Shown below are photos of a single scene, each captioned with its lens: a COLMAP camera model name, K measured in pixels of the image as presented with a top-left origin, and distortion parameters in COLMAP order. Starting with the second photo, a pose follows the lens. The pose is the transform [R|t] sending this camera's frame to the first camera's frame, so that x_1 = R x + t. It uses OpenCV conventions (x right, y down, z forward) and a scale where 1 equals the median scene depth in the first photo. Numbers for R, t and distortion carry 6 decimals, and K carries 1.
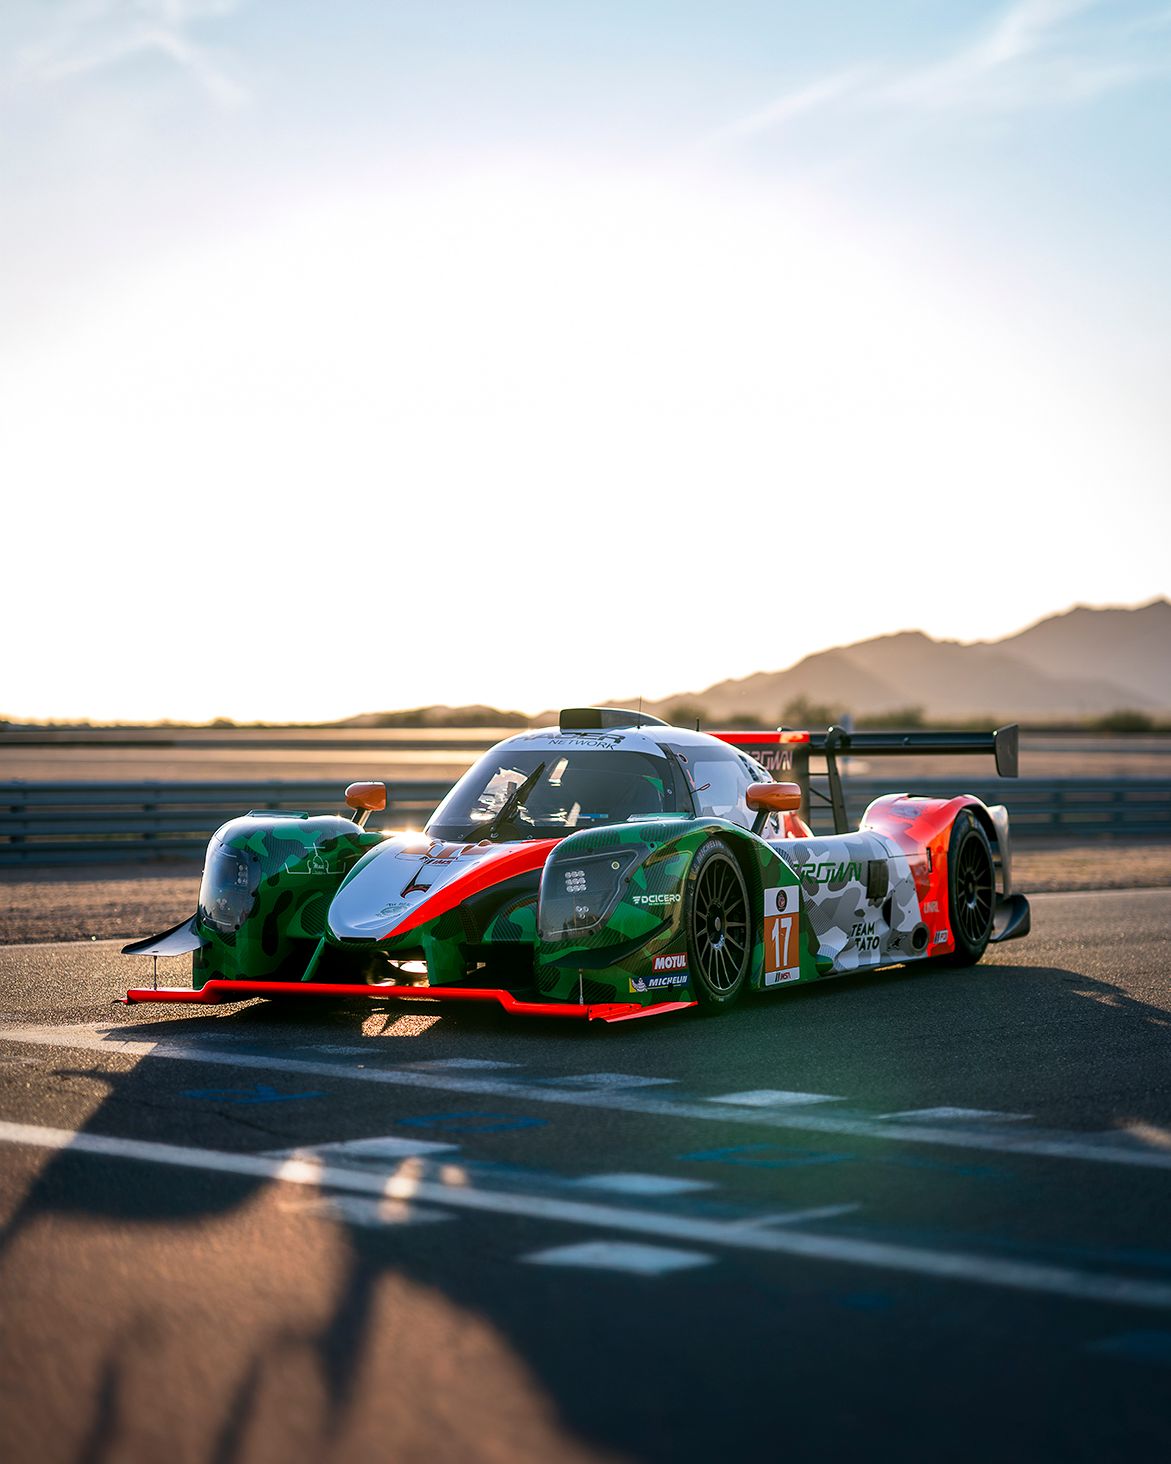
lens RADIAL K [[2960.2, 0, 627.8], [0, 2960.2, 734.2], [0, 0, 1]] dist [0.089742, 0.035698]
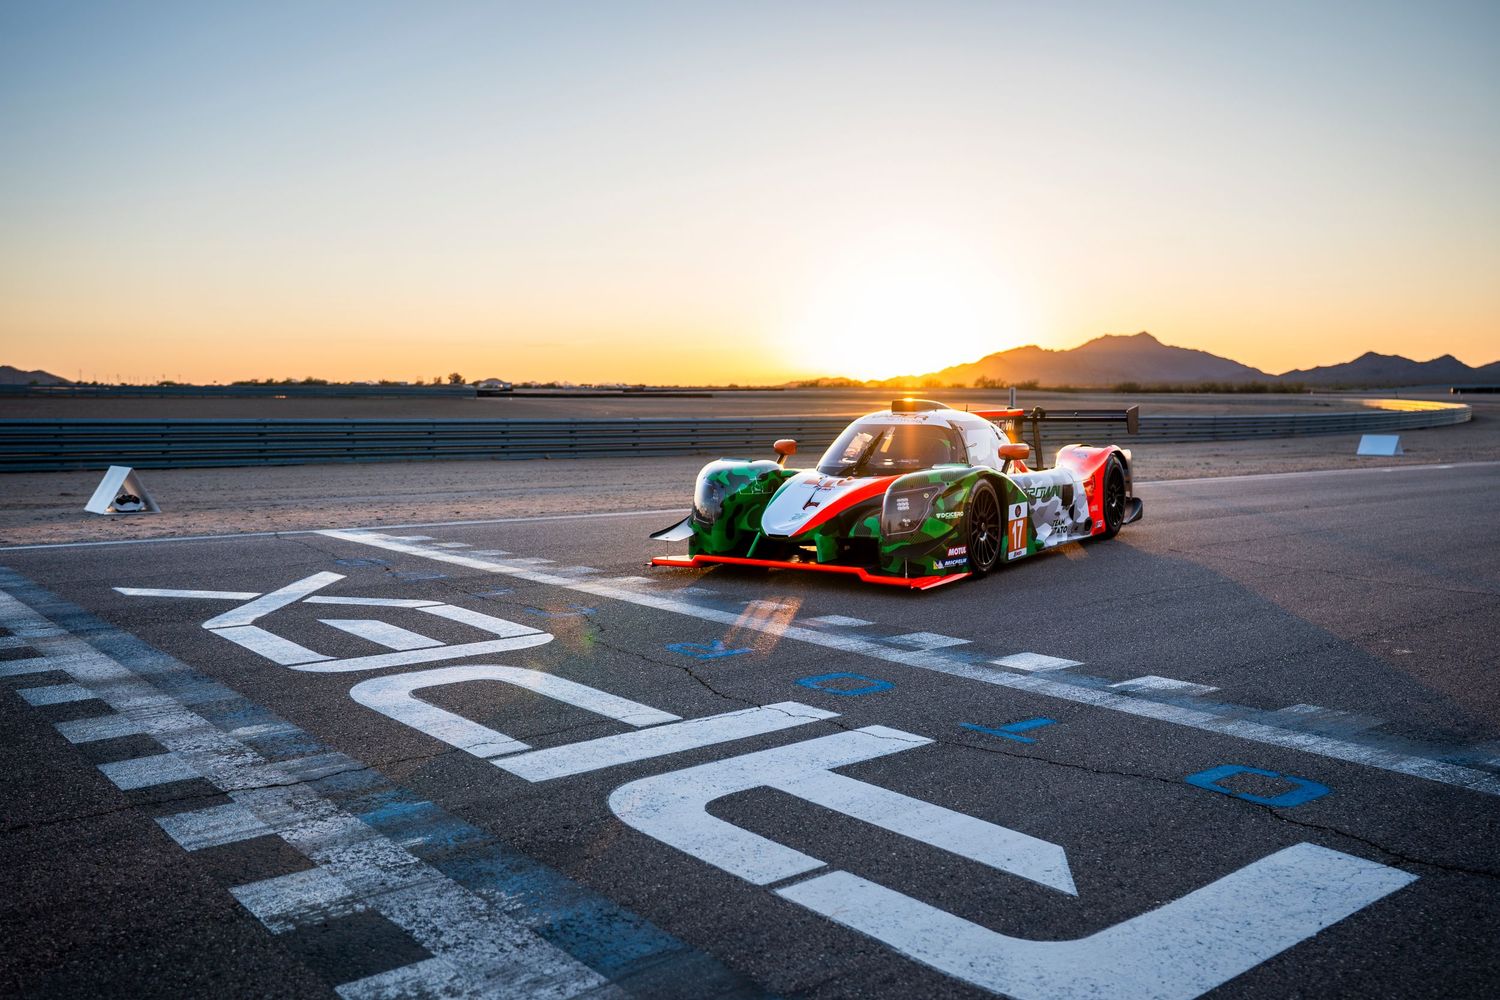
lens RADIAL K [[1261.7, 0, 750.0], [0, 1261.7, 500.0], [0, 0, 1]] dist [0.032077, 0.005161]
pose [[0.992507, 0.012982, -0.121500, -0.015258], [-0.002481, 0.996276, 0.086184, -0.015015], [0.122166, -0.085236, 0.988843, 0.234887]]
